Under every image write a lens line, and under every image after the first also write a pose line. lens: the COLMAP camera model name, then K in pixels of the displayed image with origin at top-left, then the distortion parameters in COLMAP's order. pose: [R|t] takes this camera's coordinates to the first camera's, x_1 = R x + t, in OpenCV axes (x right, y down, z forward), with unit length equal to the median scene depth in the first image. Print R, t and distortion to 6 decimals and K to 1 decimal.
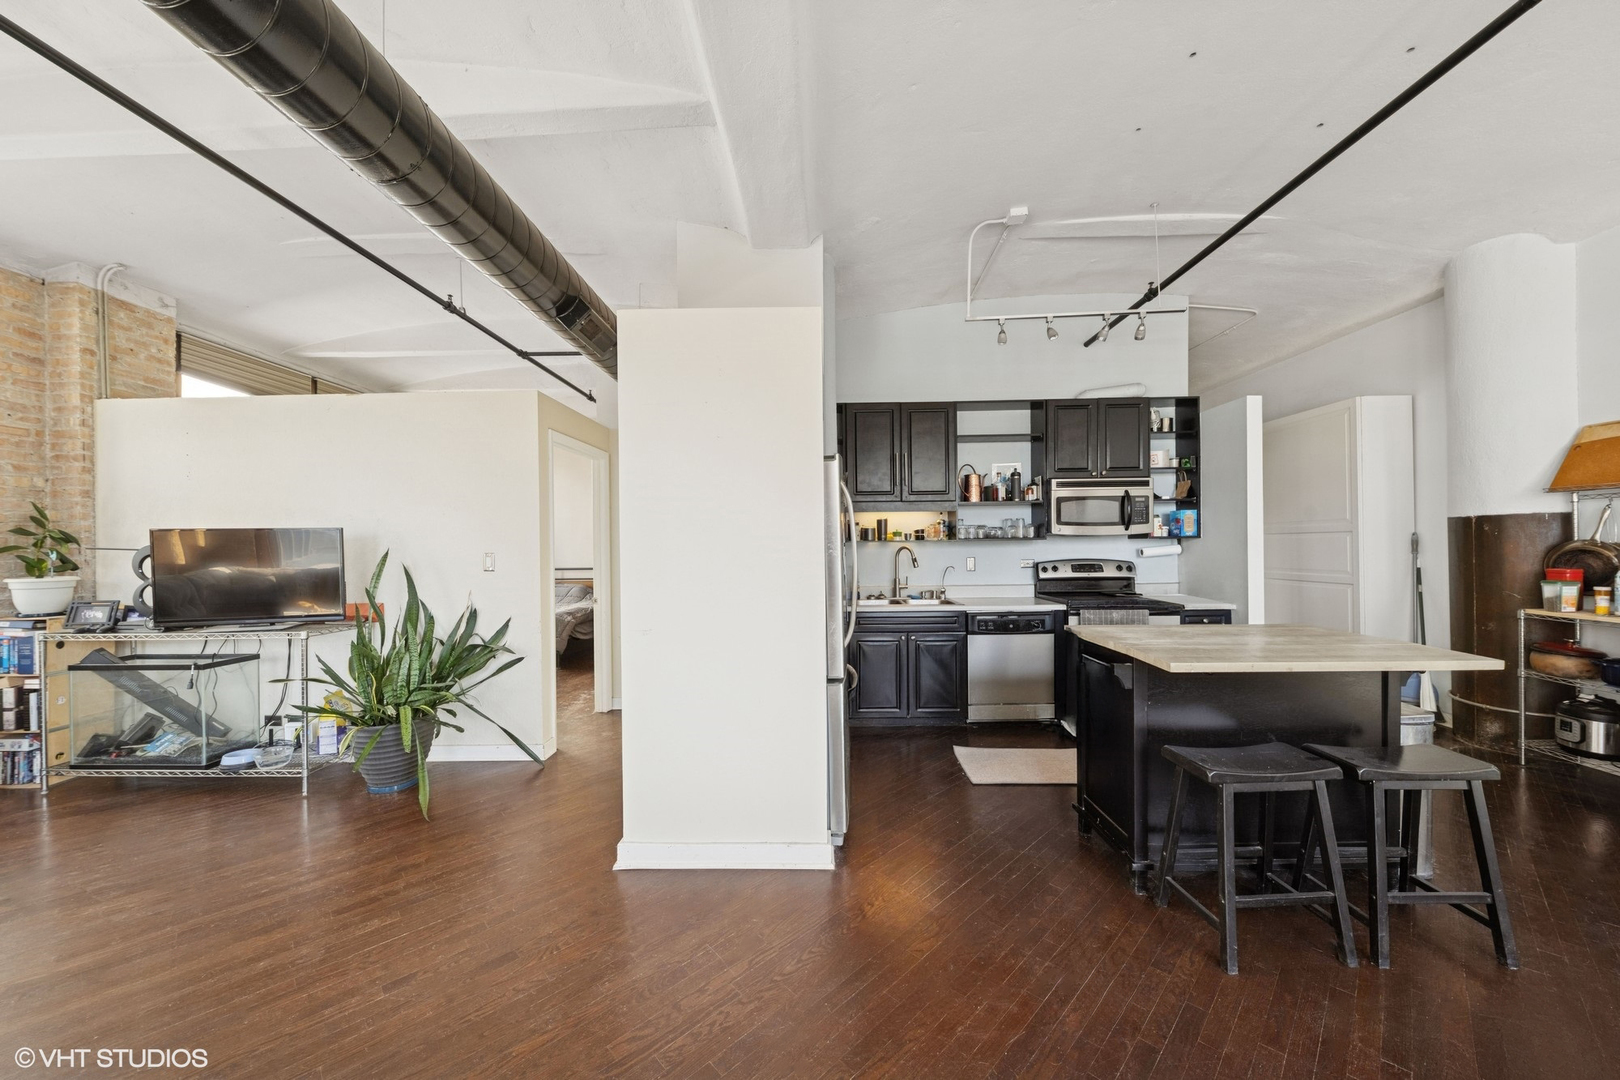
lens RADIAL K [[567.7, 0, 812.8], [0, 567.7, 547.1], [0, 0, 1]] dist [0.011211, -0.006450]
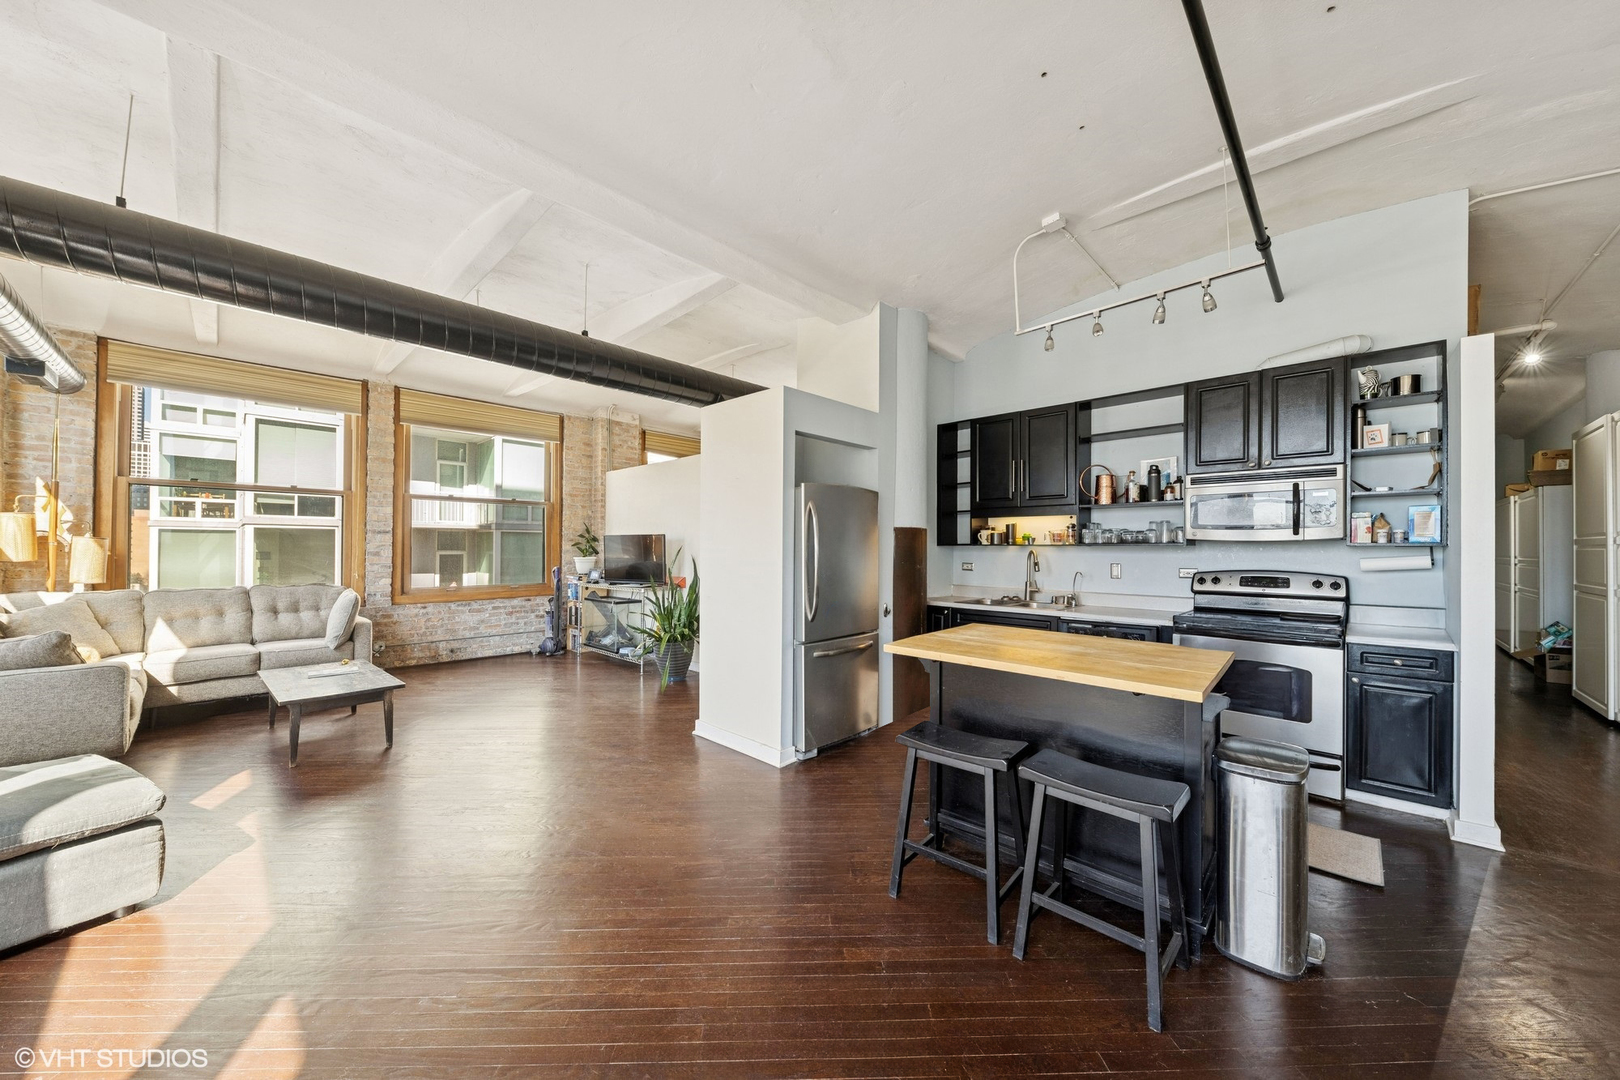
lens RADIAL K [[567.7, 0, 812.8], [0, 567.7, 547.1], [0, 0, 1]] dist [0.011211, -0.006450]
pose [[0.738681, 0.014097, -0.673908, 0.589343], [-0.014460, 0.999883, 0.005065, -0.007255], [0.673900, 0.006003, 0.738798, -0.017222]]
